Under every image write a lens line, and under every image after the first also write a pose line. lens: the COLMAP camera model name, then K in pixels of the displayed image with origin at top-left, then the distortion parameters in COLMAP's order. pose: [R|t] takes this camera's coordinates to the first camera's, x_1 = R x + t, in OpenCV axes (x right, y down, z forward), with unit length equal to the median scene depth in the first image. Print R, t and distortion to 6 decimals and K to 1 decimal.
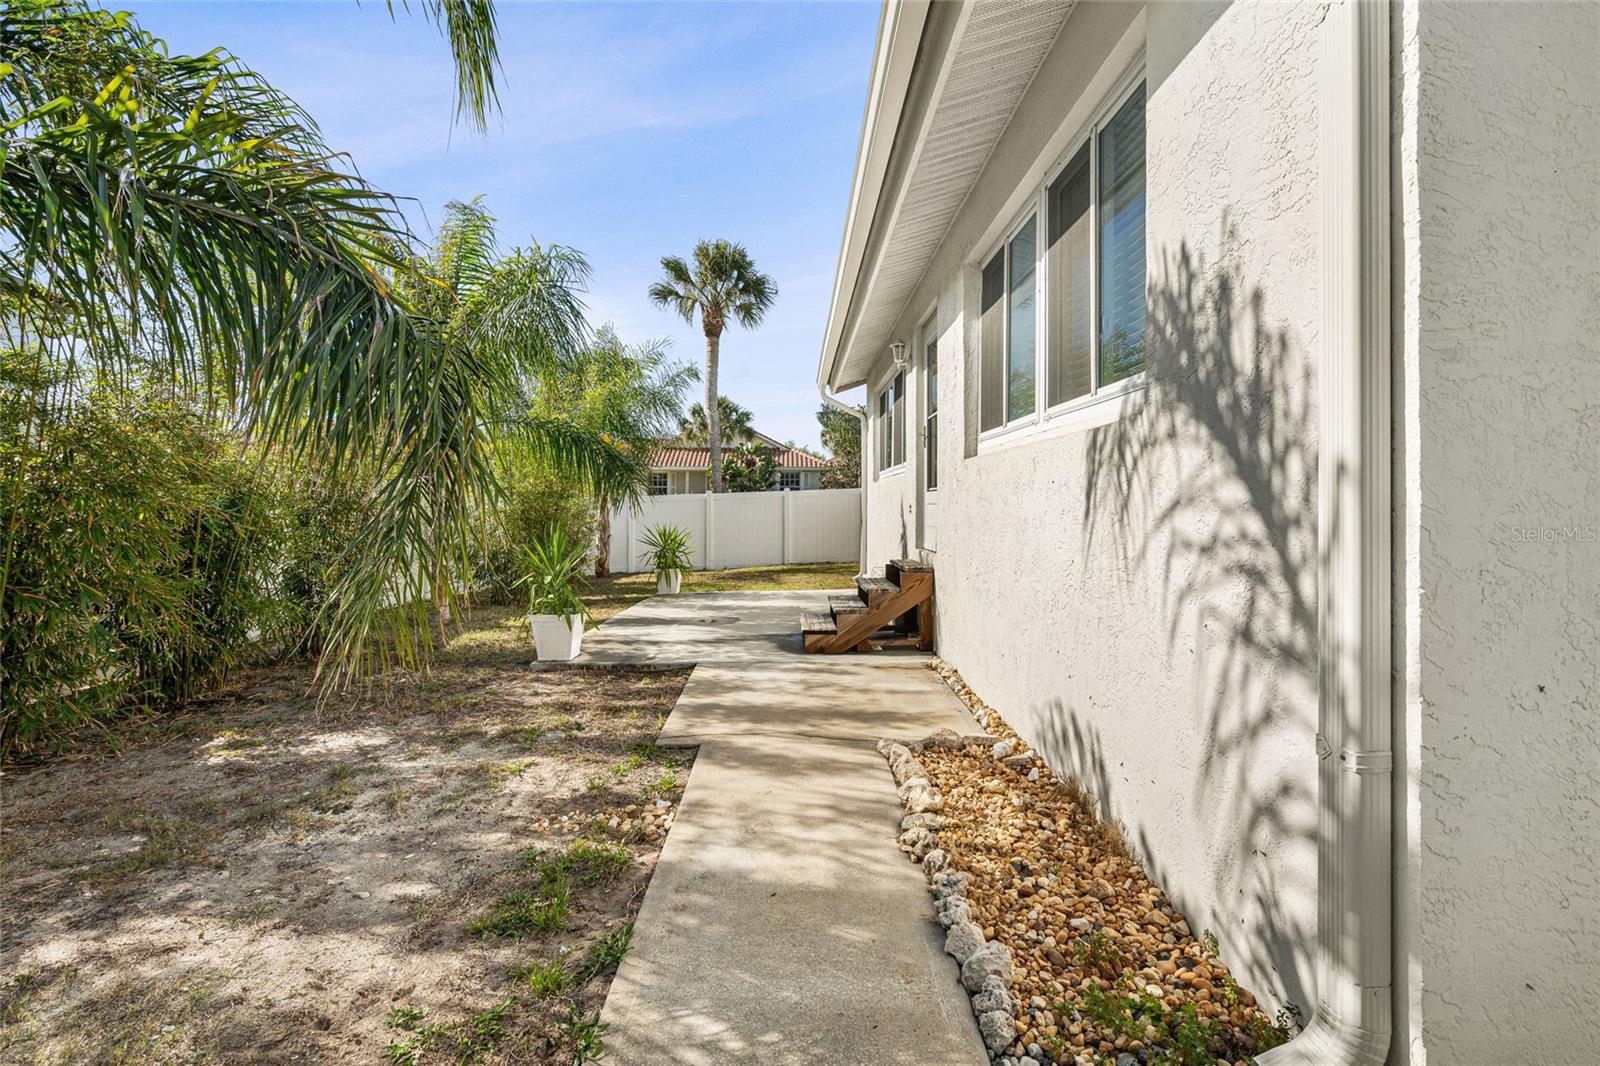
lens RADIAL K [[738.6, 0, 786.5], [0, 738.6, 497.3], [0, 0, 1]] dist [-0.005152, 0.004230]
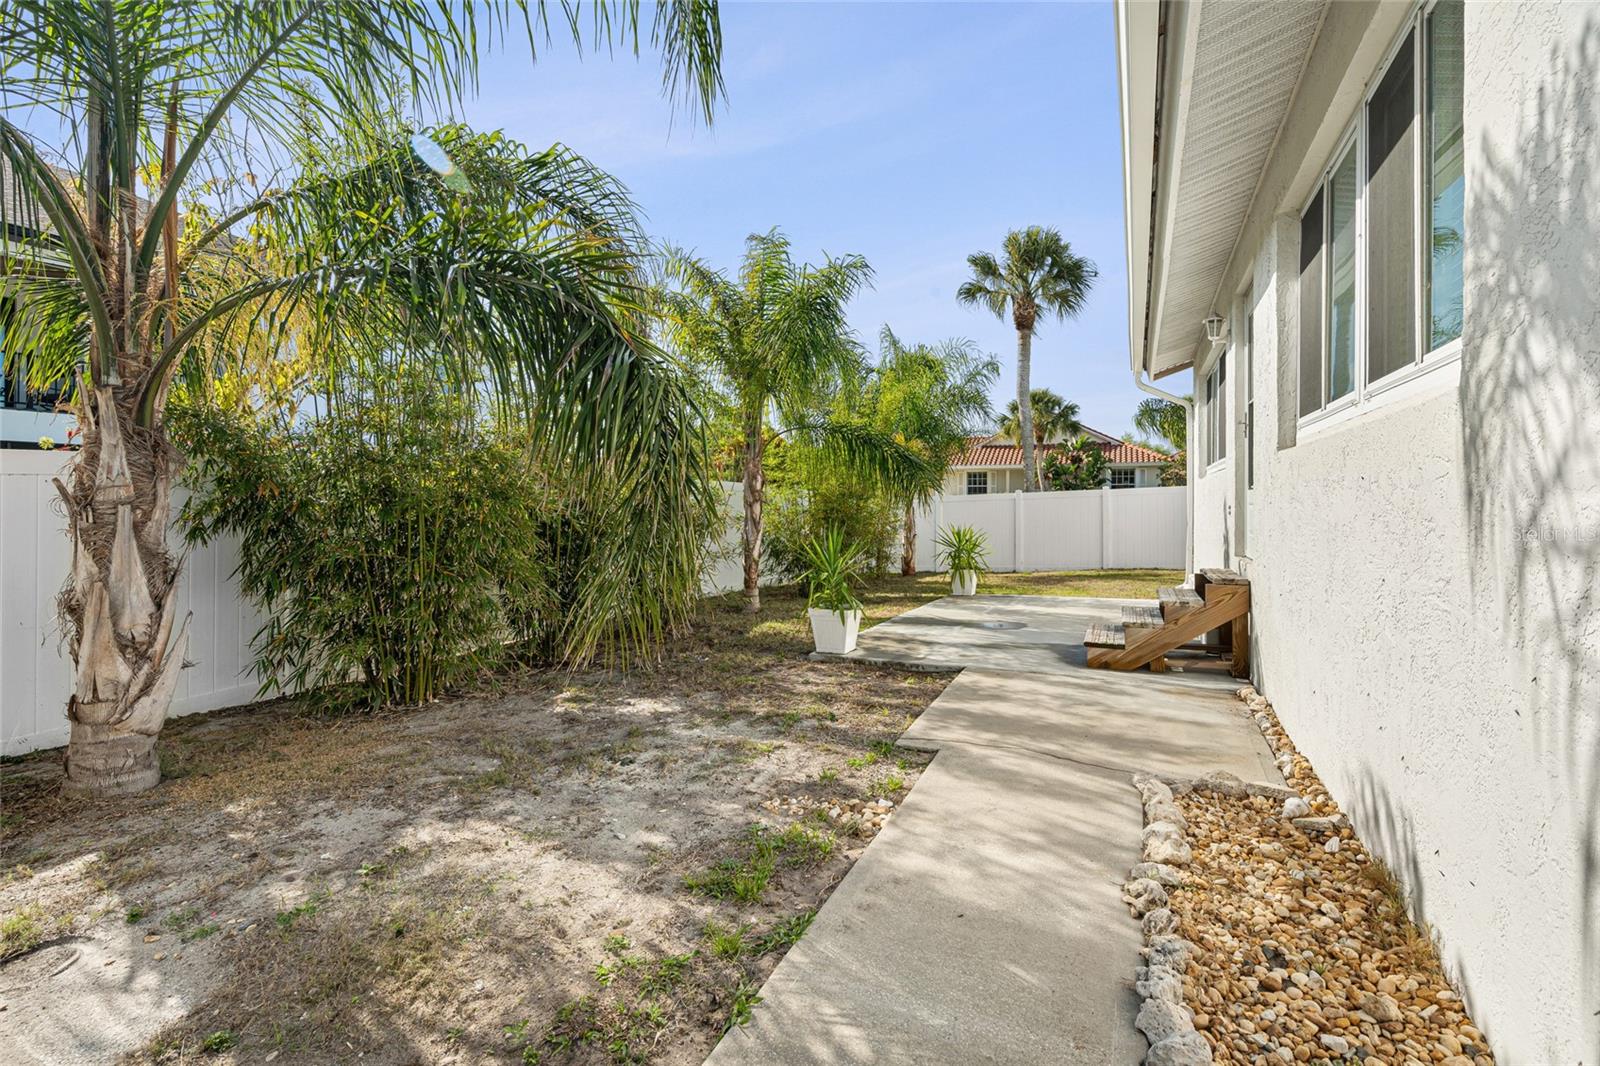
lens RADIAL K [[736.4, 0, 800.8], [0, 736.4, 500.0], [0, 0, 1]] dist [-0.001073, 0.001131]
pose [[0.907843, -0.003830, -0.419292, 0.134264], [0.005953, 0.999975, 0.003755, -0.003798], [0.419267, -0.005905, 0.907844, 0.033959]]
